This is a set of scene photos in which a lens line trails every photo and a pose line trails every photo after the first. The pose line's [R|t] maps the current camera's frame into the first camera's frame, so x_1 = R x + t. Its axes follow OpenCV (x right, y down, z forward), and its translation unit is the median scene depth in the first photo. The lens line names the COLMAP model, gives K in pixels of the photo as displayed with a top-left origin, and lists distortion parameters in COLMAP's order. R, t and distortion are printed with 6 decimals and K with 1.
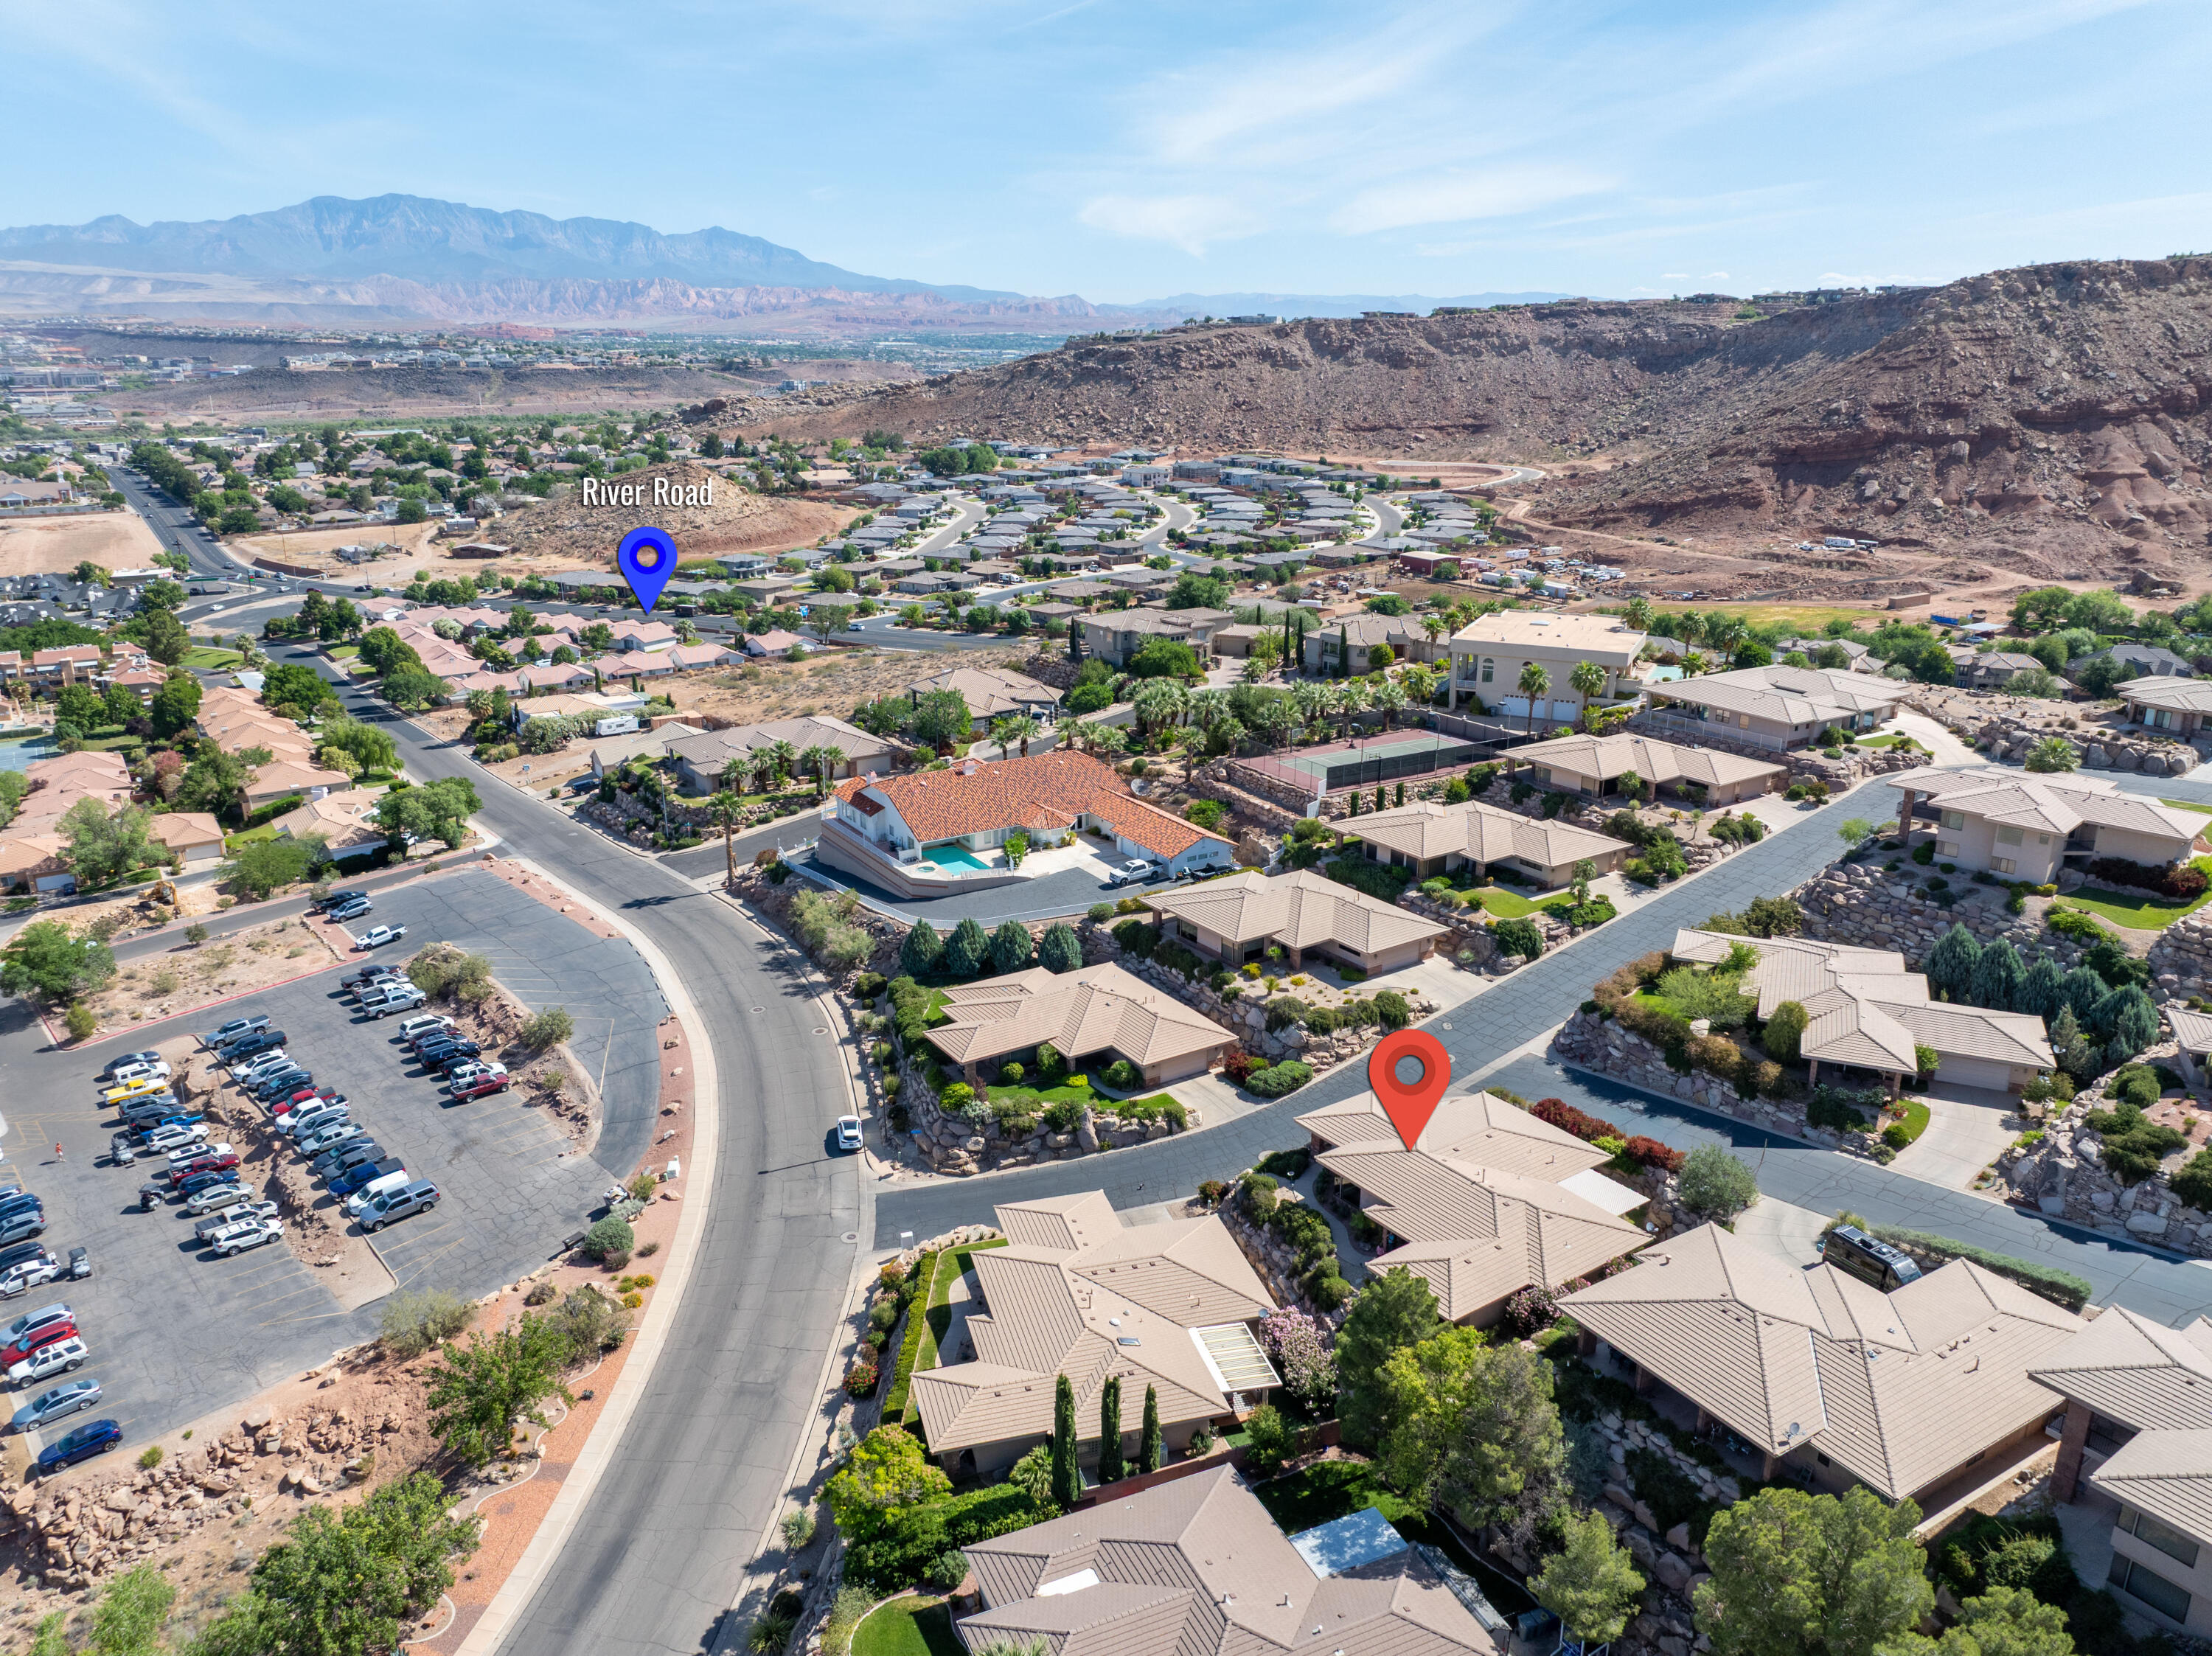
lens RADIAL K [[1566.8, 0, 1094.9], [0, 1566.8, 826.1], [0, 0, 1]] dist [-0.052508, 0.020696]
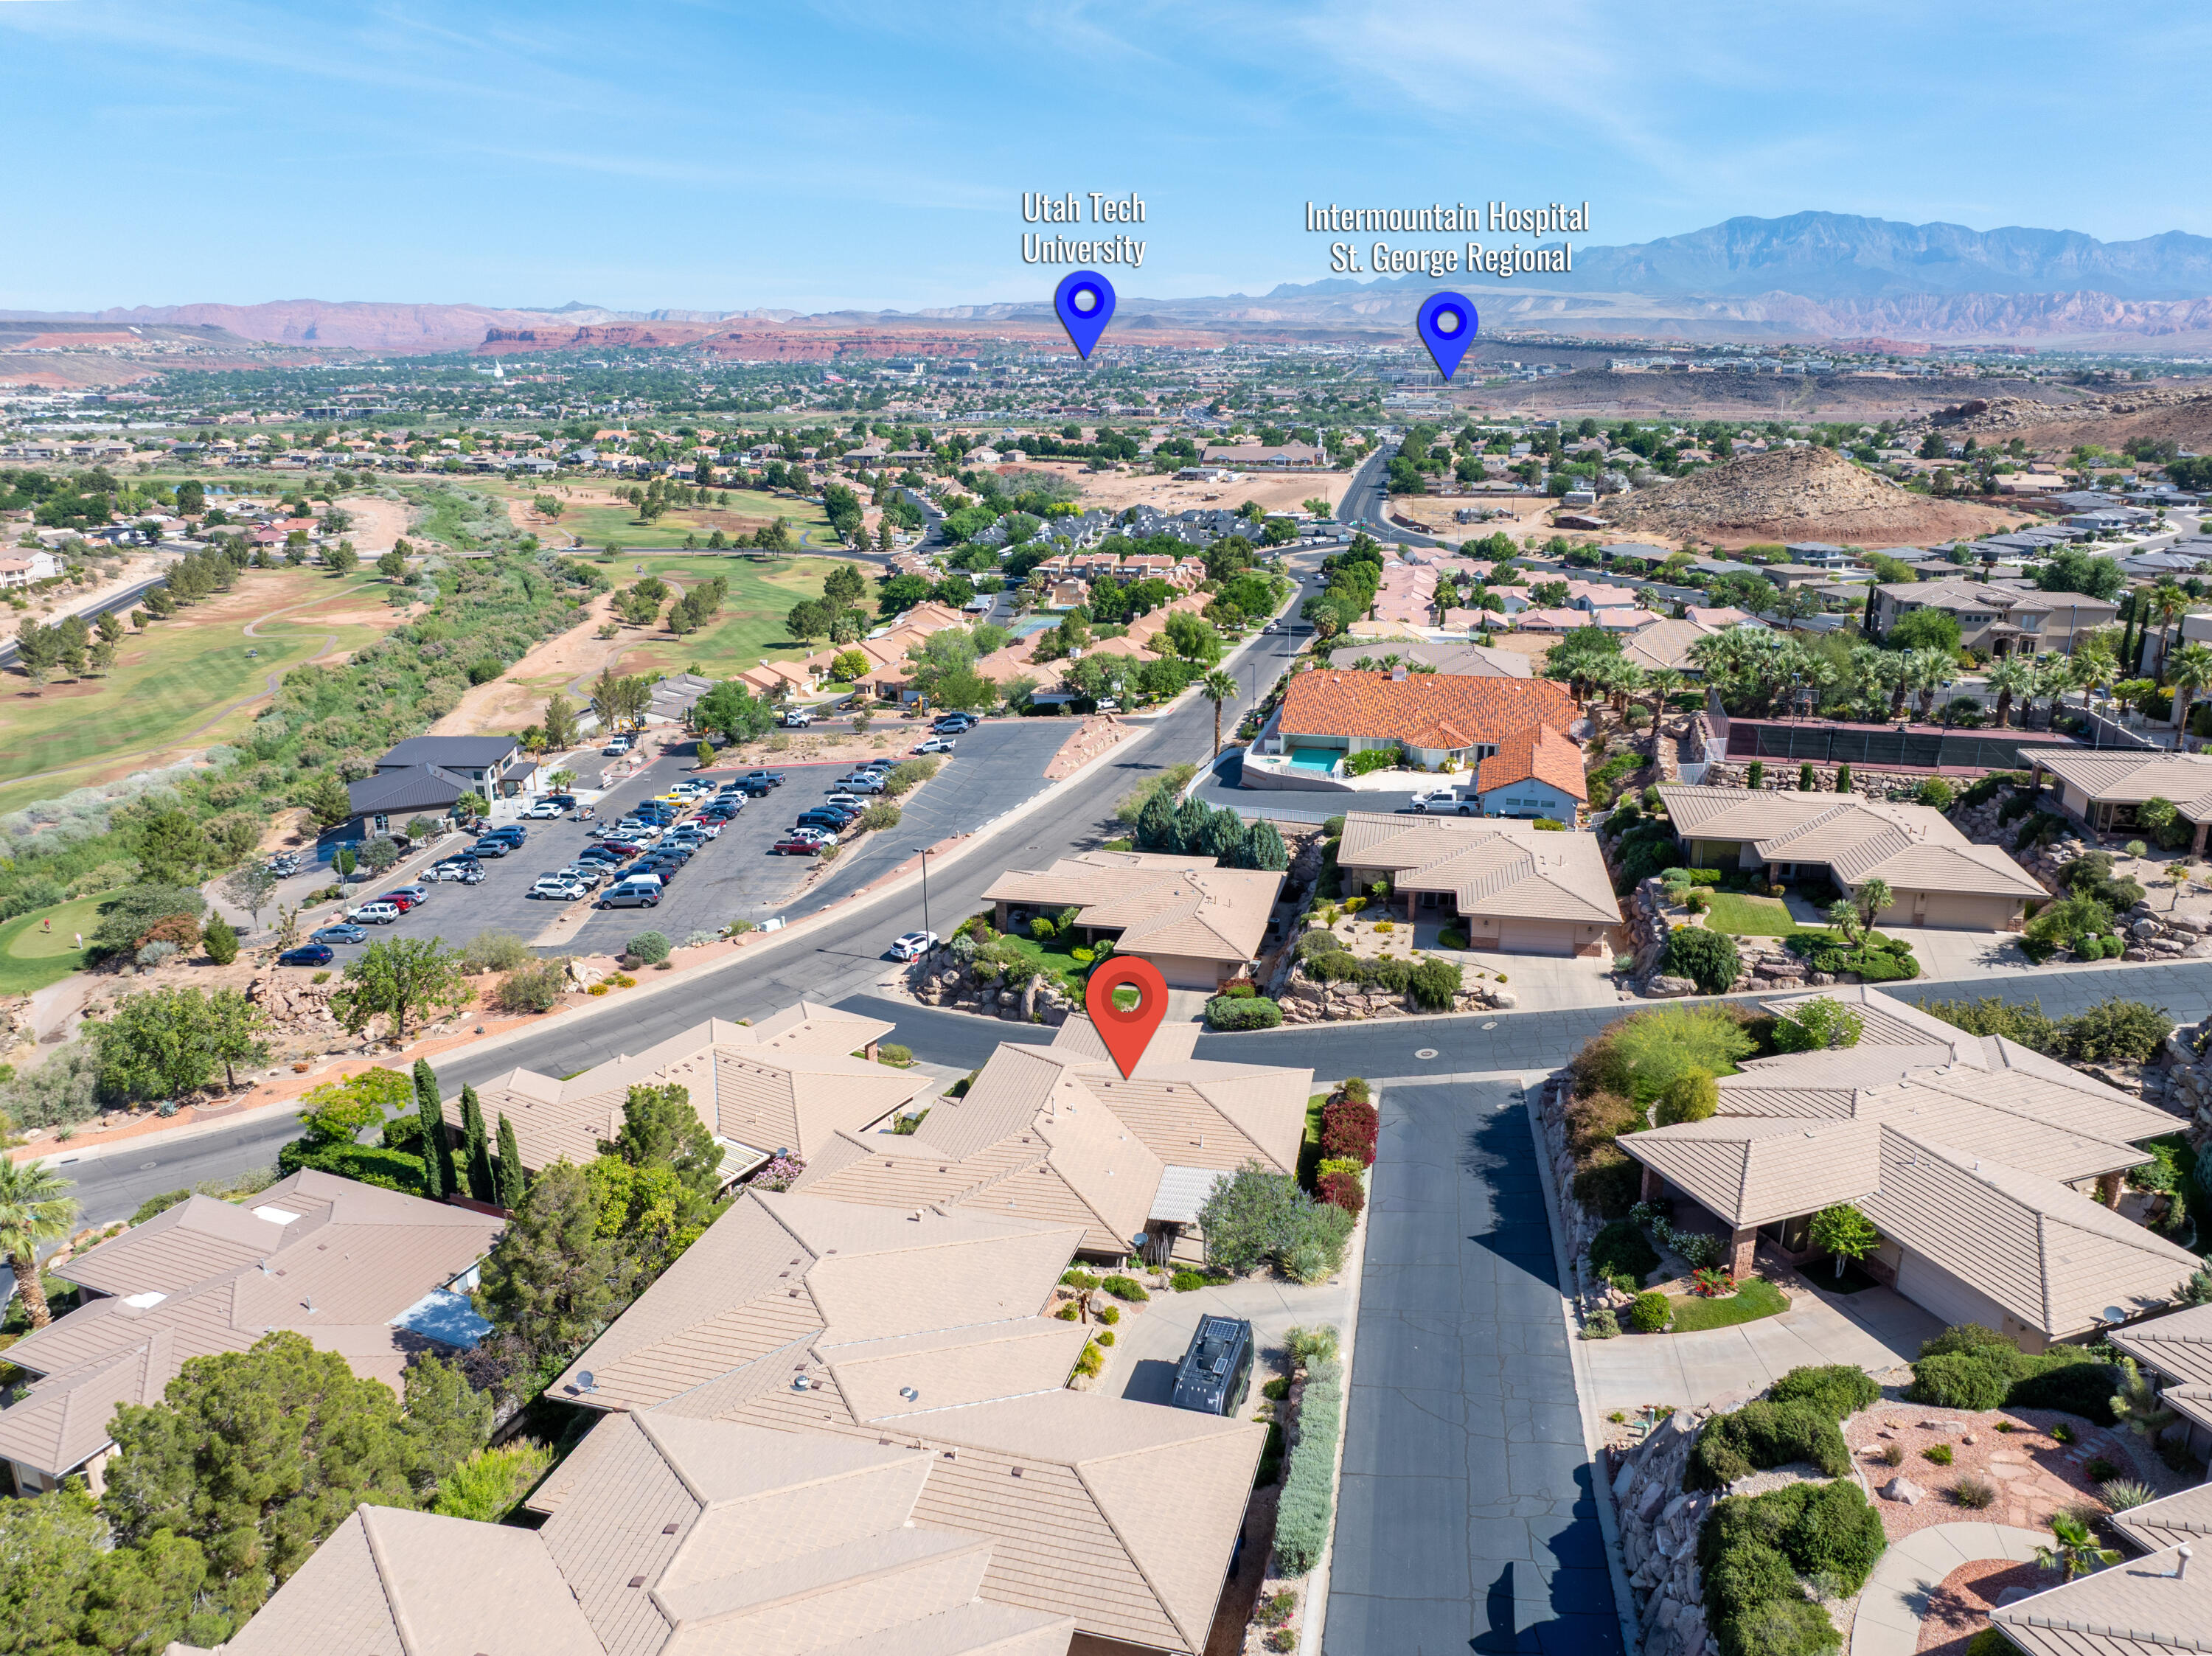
lens RADIAL K [[1566.8, 0, 1094.9], [0, 1566.8, 826.1], [0, 0, 1]] dist [-0.052508, 0.020696]
pose [[0.690012, 0.202544, -0.694880, 0.504929], [-0.209594, 0.974829, 0.076018, 0.018299], [0.692787, 0.093189, 0.715096, 0.299606]]
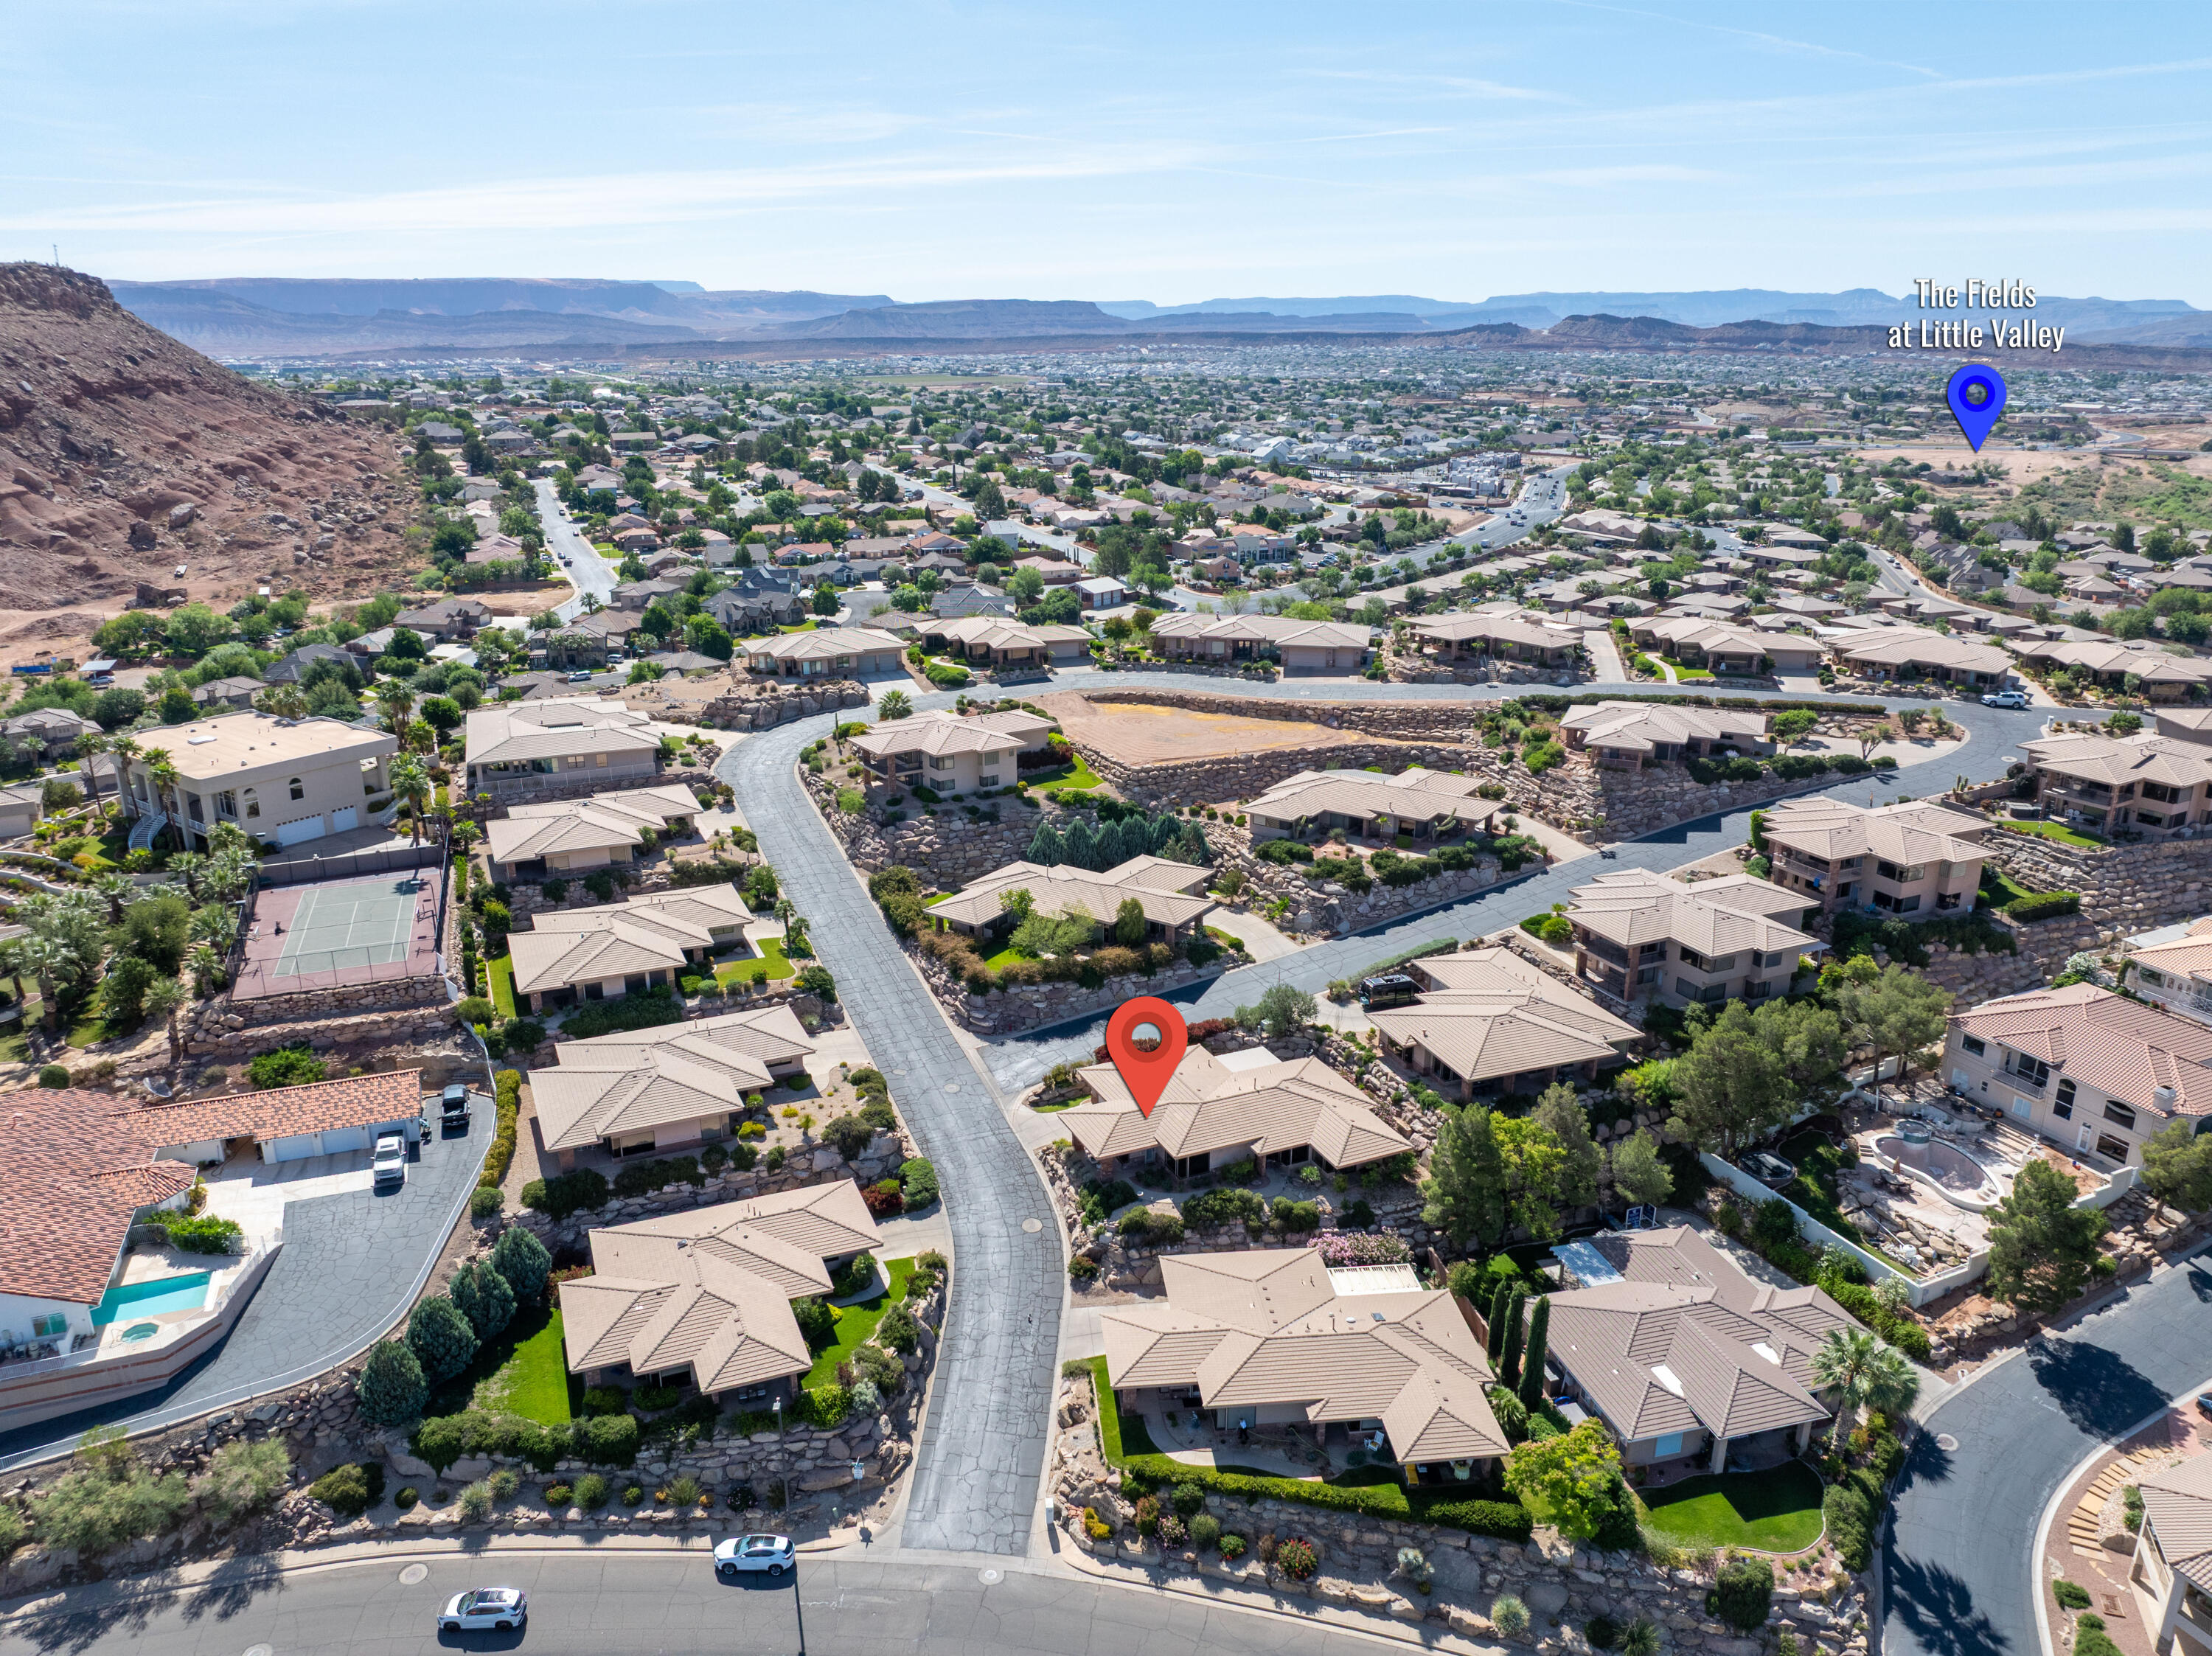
lens RADIAL K [[1550.7, 0, 1106.0], [0, 1550.7, 828.0], [0, 0, 1]] dist [-0.066061, 0.026343]
pose [[0.193593, -0.316698, 0.928560, -0.573454], [0.304057, 0.919232, 0.250125, -0.208111], [-0.932776, 0.233912, 0.274251, 0.476618]]
